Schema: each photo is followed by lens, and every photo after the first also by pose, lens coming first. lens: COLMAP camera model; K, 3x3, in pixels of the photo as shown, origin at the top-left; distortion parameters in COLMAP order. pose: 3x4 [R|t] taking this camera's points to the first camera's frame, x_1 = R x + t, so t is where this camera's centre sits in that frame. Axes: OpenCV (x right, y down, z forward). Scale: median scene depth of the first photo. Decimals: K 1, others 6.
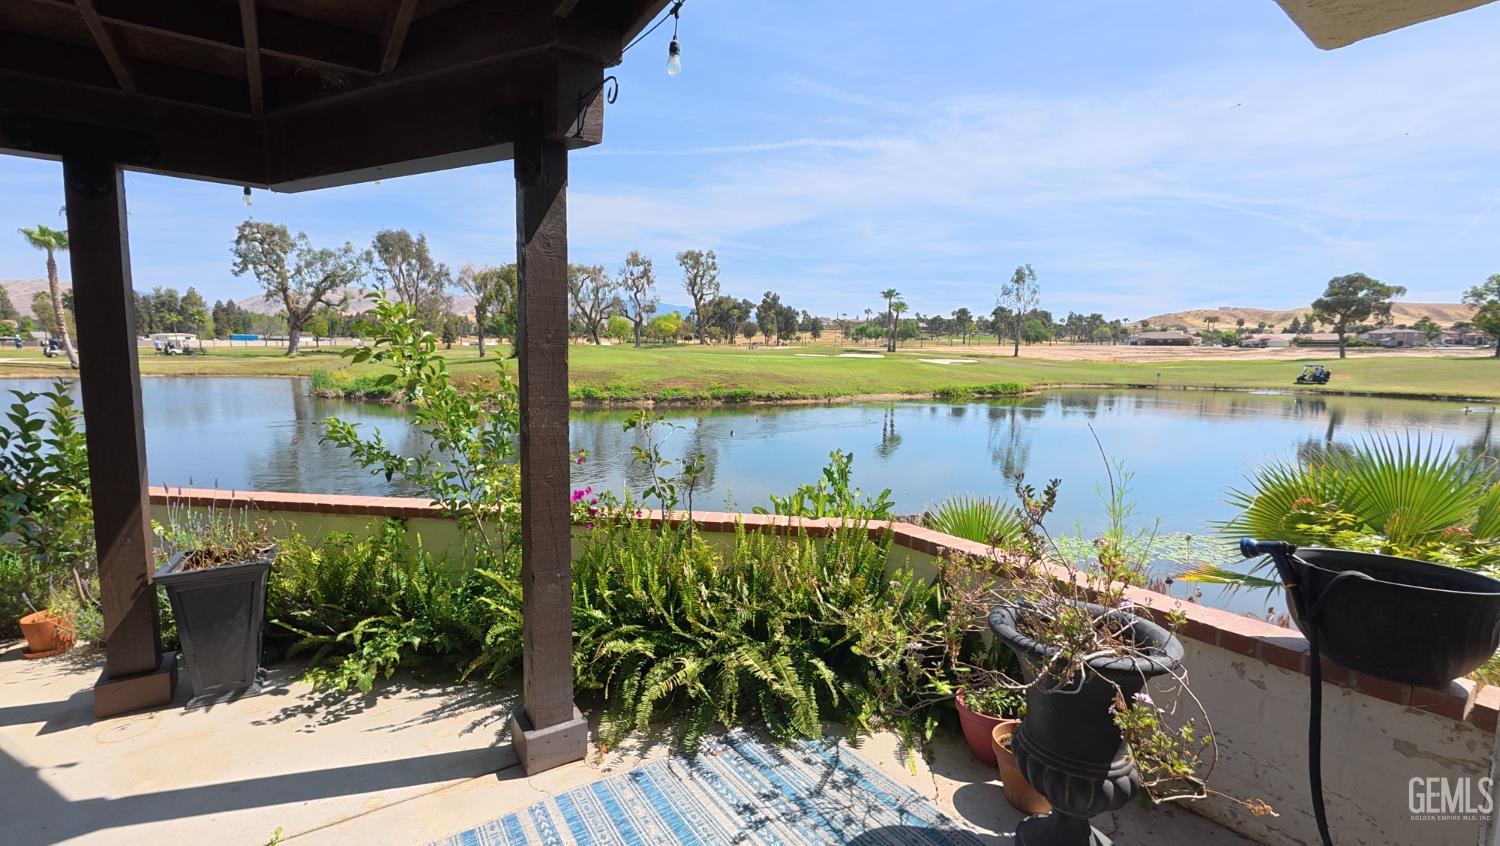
lens RADIAL K [[631.3, 0, 746.5], [0, 631.3, 422.3], [0, 0, 1]] dist [0.000254, -0.000829]
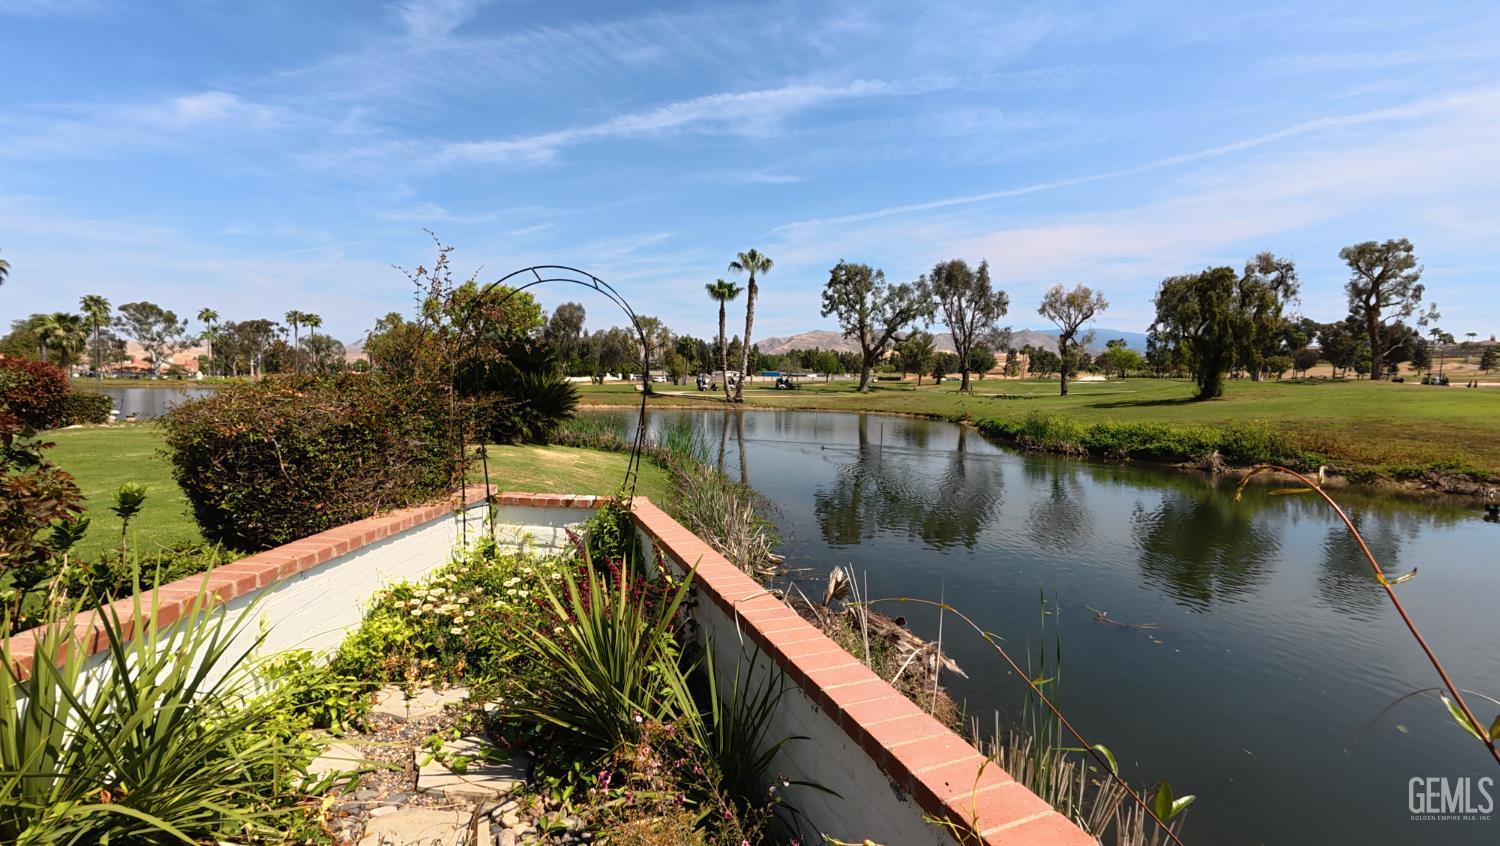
lens RADIAL K [[631.3, 0, 746.5], [0, 631.3, 422.3], [0, 0, 1]] dist [0.000254, -0.000829]
pose [[0.782628, 0.041084, -0.621132, -0.241128], [-0.075069, 0.996767, -0.028656, -0.012585], [0.617946, 0.069055, 0.783182, 0.091156]]
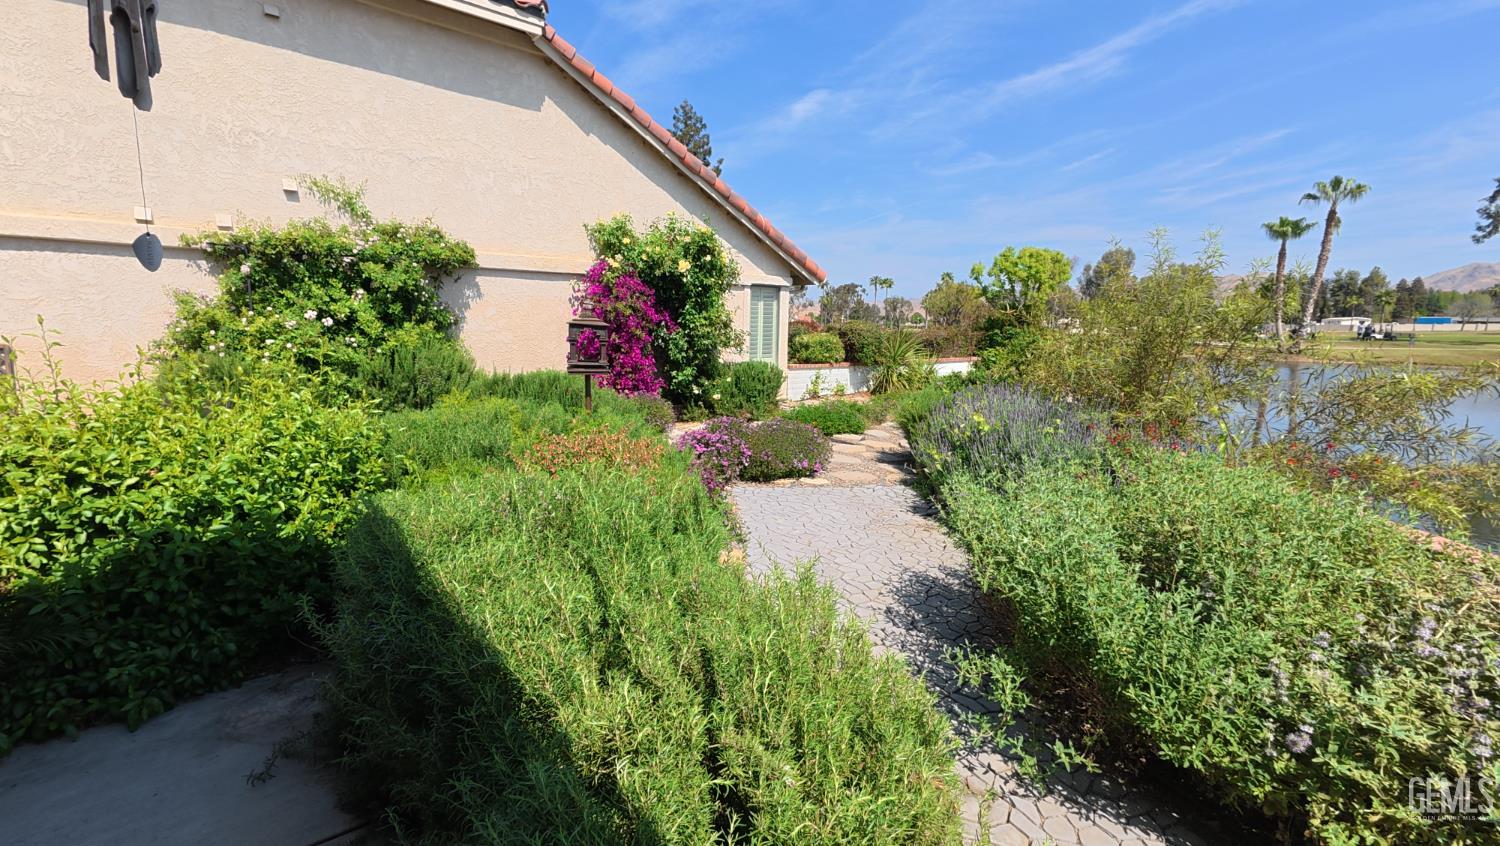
lens RADIAL K [[631.3, 0, 746.5], [0, 631.3, 422.3], [0, 0, 1]] dist [0.000254, -0.000829]
pose [[0.094448, 0.140937, -0.985503, -0.075598], [-0.117142, 0.984625, 0.129584, -0.002470], [0.988614, 0.103205, 0.109505, 0.017835]]
